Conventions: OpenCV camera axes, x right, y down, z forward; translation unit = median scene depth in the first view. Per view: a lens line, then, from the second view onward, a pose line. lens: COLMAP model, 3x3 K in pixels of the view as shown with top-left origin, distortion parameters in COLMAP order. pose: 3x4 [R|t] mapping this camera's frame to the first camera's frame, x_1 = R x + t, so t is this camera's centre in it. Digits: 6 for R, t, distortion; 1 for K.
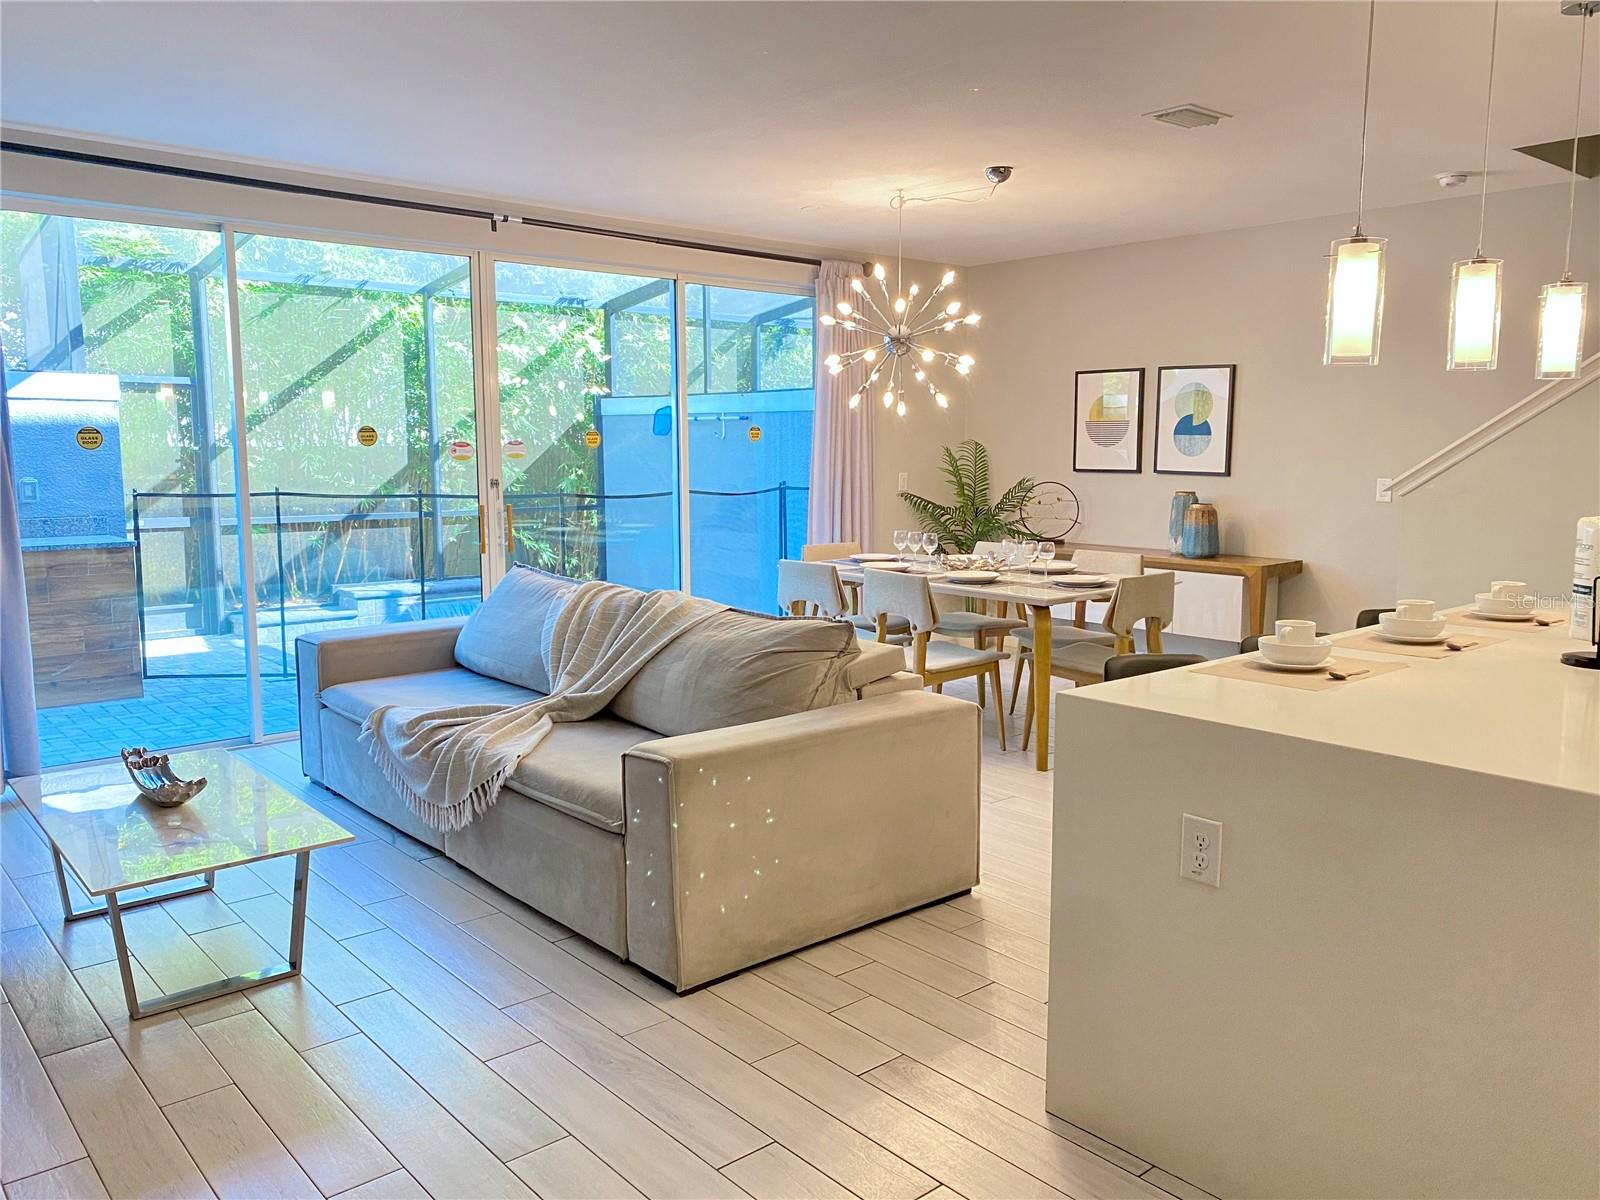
lens RADIAL K [[1220.4, 0, 797.0], [0, 1220.4, 597.8], [0, 0, 1]] dist [0.025976, -0.024325]
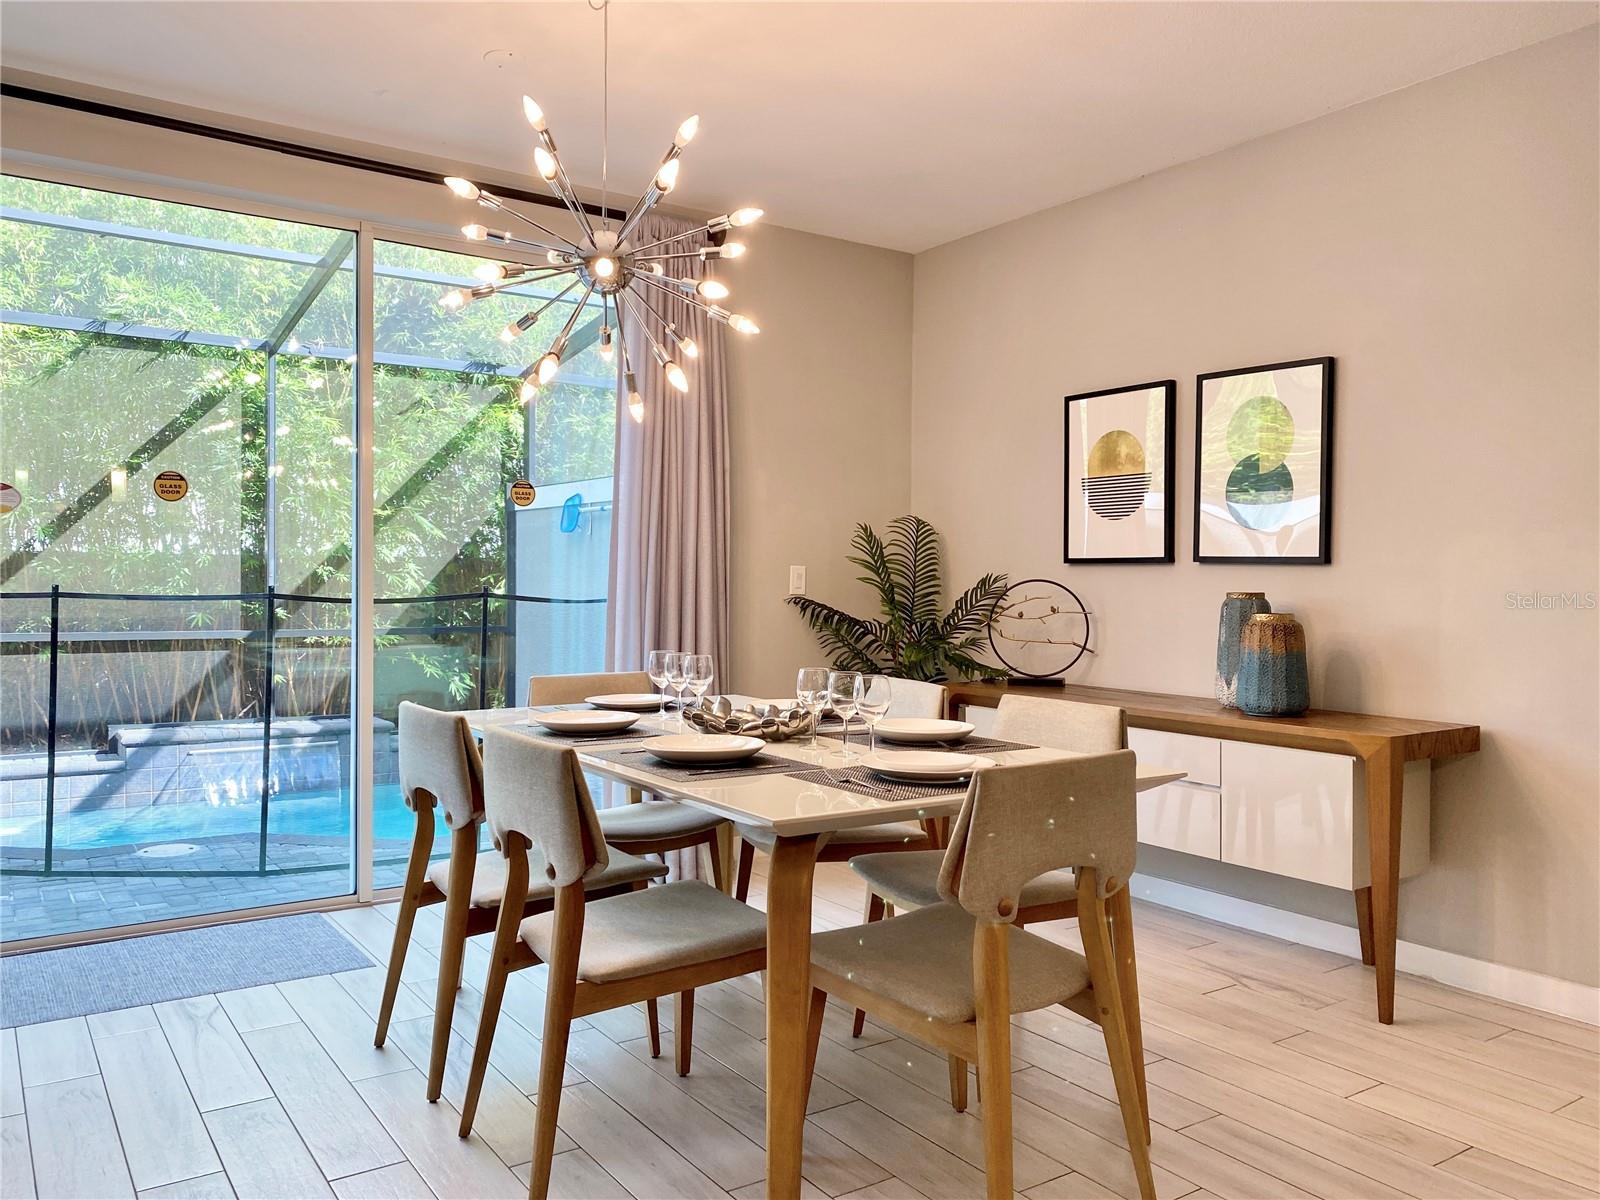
lens RADIAL K [[1220.4, 0, 796.4], [0, 1220.4, 595.0], [0, 0, 1]] dist [0.025976, -0.024325]
pose [[0.993239, 0.010307, -0.115633, 0.178826], [-0.023842, 0.992929, -0.116290, -0.017151], [0.113617, 0.118260, 0.986461, 0.433727]]
